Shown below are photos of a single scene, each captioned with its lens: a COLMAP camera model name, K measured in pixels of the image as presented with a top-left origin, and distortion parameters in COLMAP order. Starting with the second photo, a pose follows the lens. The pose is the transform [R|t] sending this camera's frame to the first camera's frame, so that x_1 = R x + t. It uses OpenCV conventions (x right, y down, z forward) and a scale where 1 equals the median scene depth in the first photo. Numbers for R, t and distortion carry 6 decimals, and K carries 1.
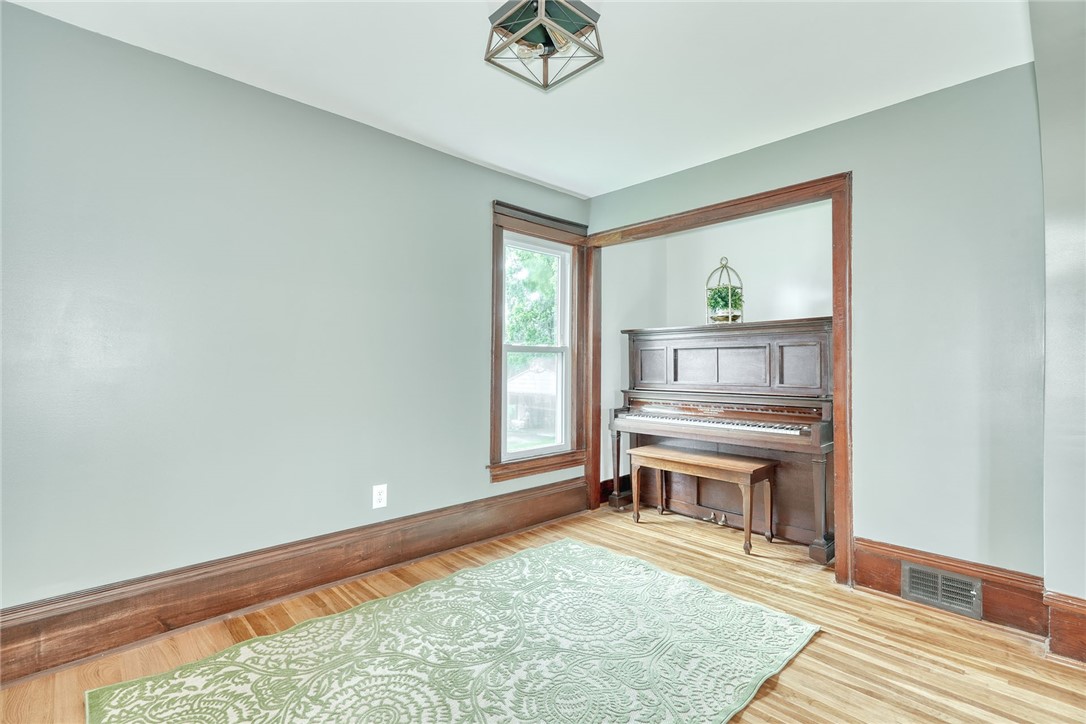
lens RADIAL K [[500.6, 0, 537.4], [0, 500.6, 362.5], [0, 0, 1]] dist [-0.006620, 0.004734]
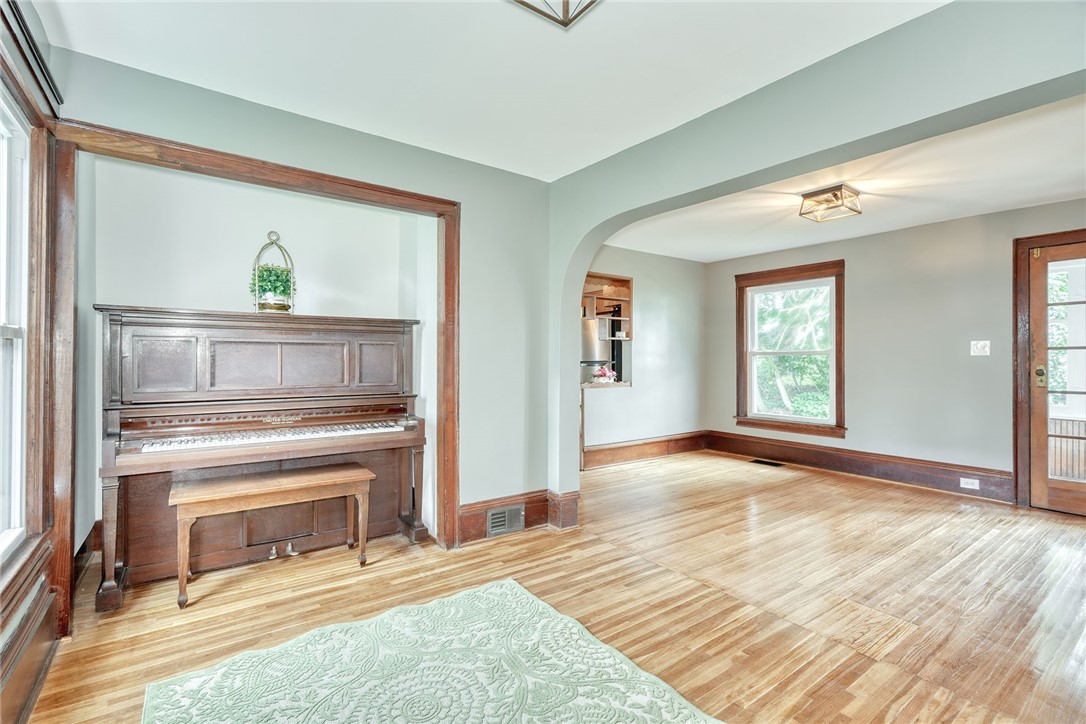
lens RADIAL K [[500.6, 0, 540.5], [0, 500.6, 361.4], [0, 0, 1]] dist [-0.006620, 0.004734]
pose [[0.123259, -0.004630, 0.992364, -0.448414], [-0.007172, 0.999959, 0.005556, -0.007391], [-0.992349, -0.007802, 0.123220, 0.543028]]
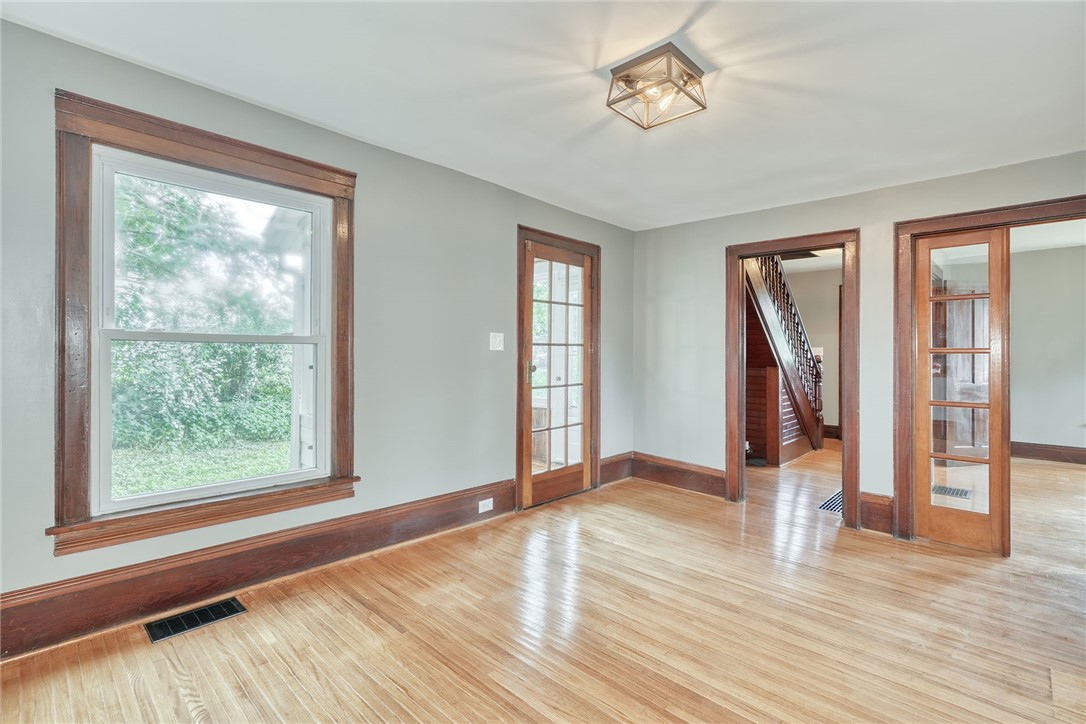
lens RADIAL K [[500.6, 0, 534.5], [0, 500.6, 354.8], [0, 0, 1]] dist [-0.006620, 0.004734]
pose [[-0.998870, -0.009982, -0.046476, 1.012844], [-0.009708, 0.999934, -0.006116, -0.008648], [0.046534, -0.005658, -0.998901, 0.685078]]
